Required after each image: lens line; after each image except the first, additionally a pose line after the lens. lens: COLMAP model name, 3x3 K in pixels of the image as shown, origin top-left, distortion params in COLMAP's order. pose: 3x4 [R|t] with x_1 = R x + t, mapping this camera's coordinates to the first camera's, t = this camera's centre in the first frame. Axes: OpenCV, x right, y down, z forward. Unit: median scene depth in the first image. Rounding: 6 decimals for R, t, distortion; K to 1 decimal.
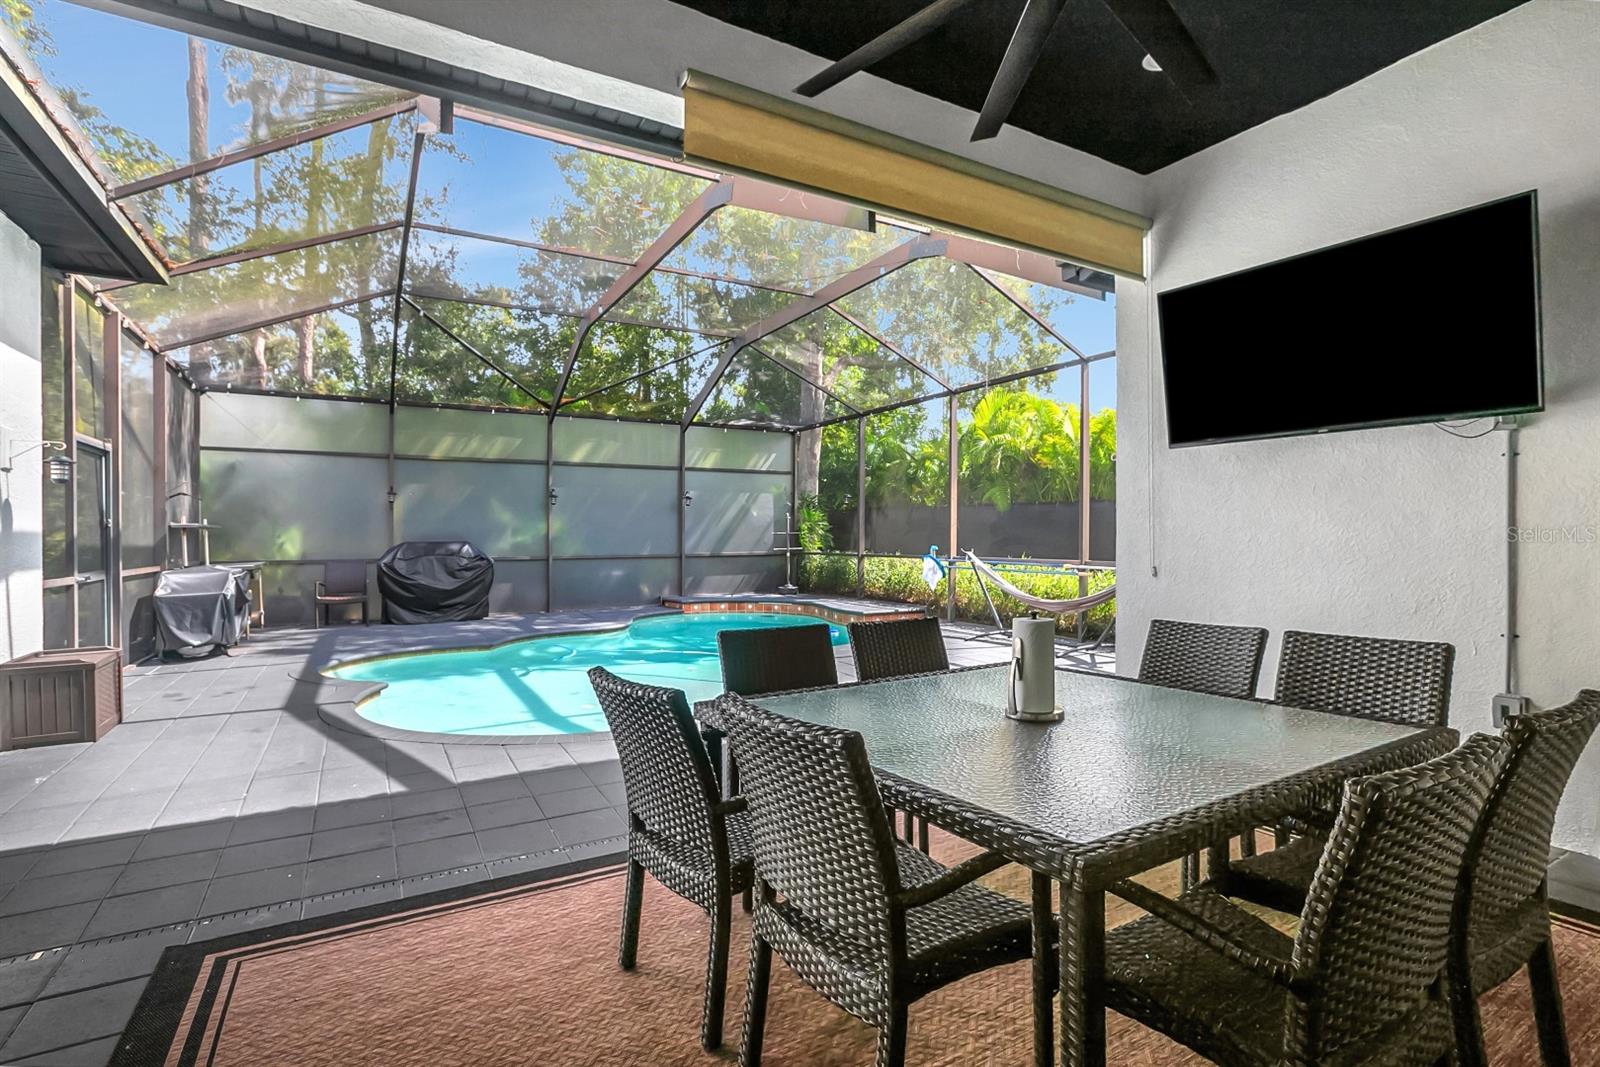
lens RADIAL K [[730.3, 0, 791.0], [0, 730.3, 529.8], [0, 0, 1]] dist [-0.009300, 0.002820]
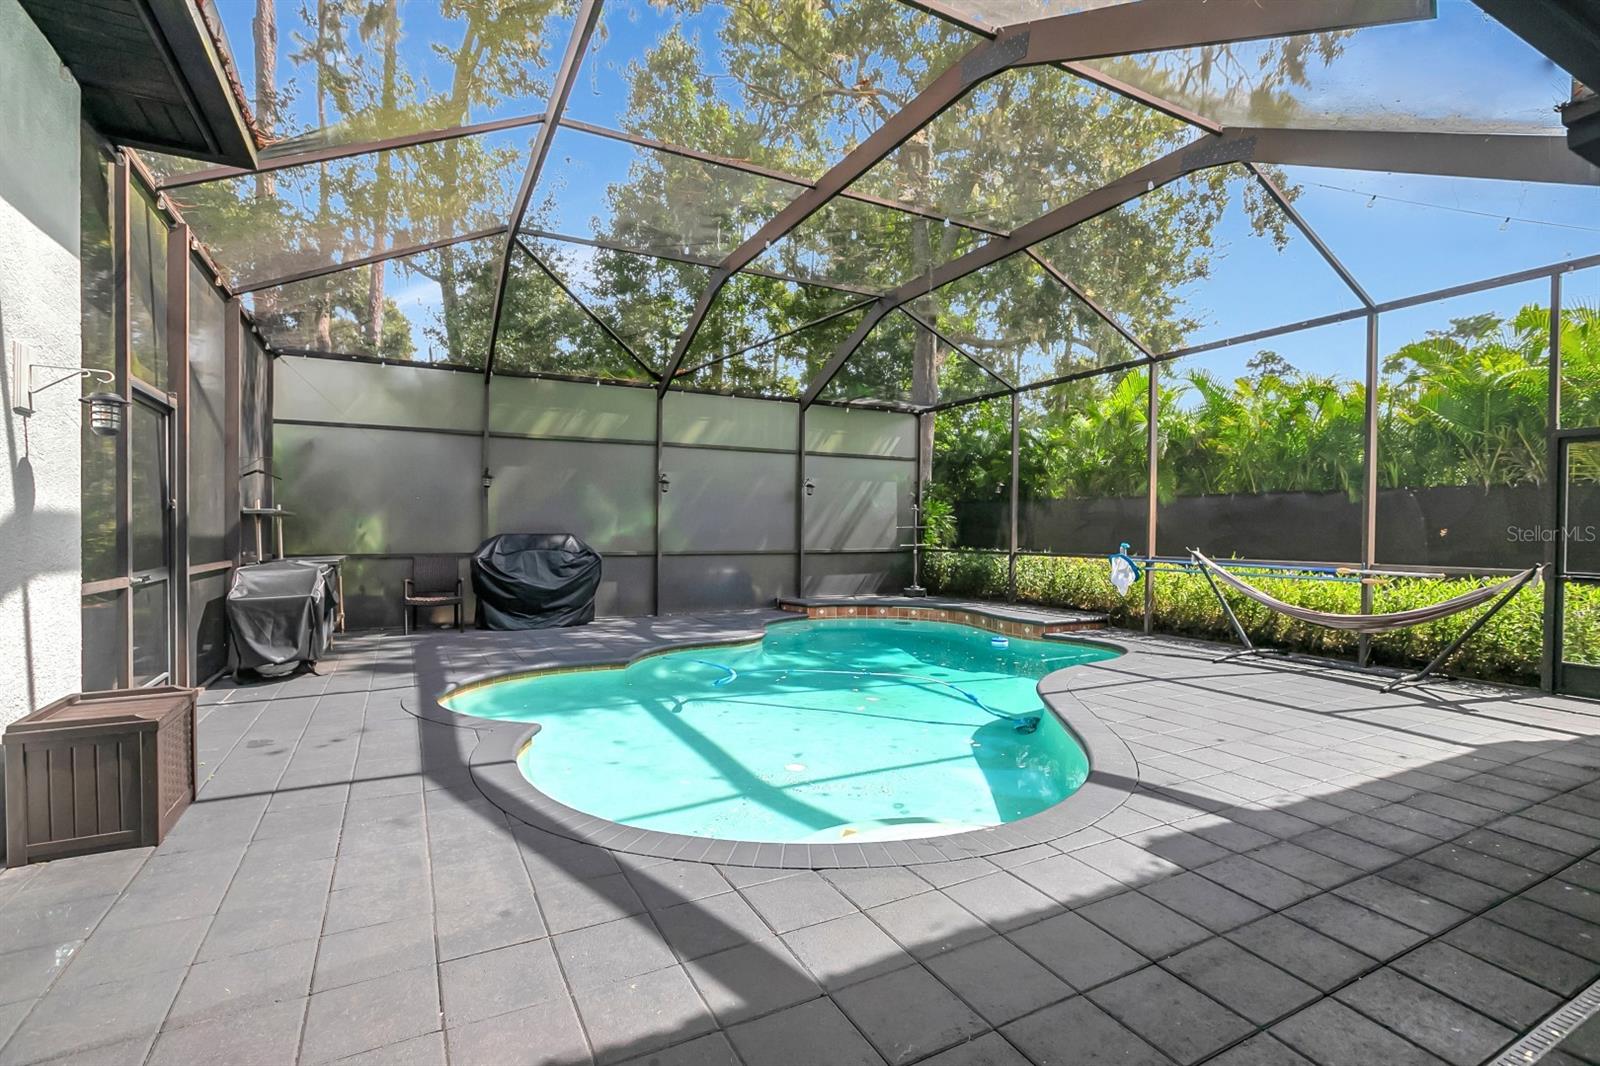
lens RADIAL K [[730.3, 0, 799.2], [0, 730.3, 528.6], [0, 0, 1]] dist [-0.009300, 0.002820]
pose [[0.999341, 0.007887, -0.035429, -0.163079], [-0.007732, 0.999960, 0.004517, 0.004696], [0.035464, -0.004240, 0.999362, 0.166794]]
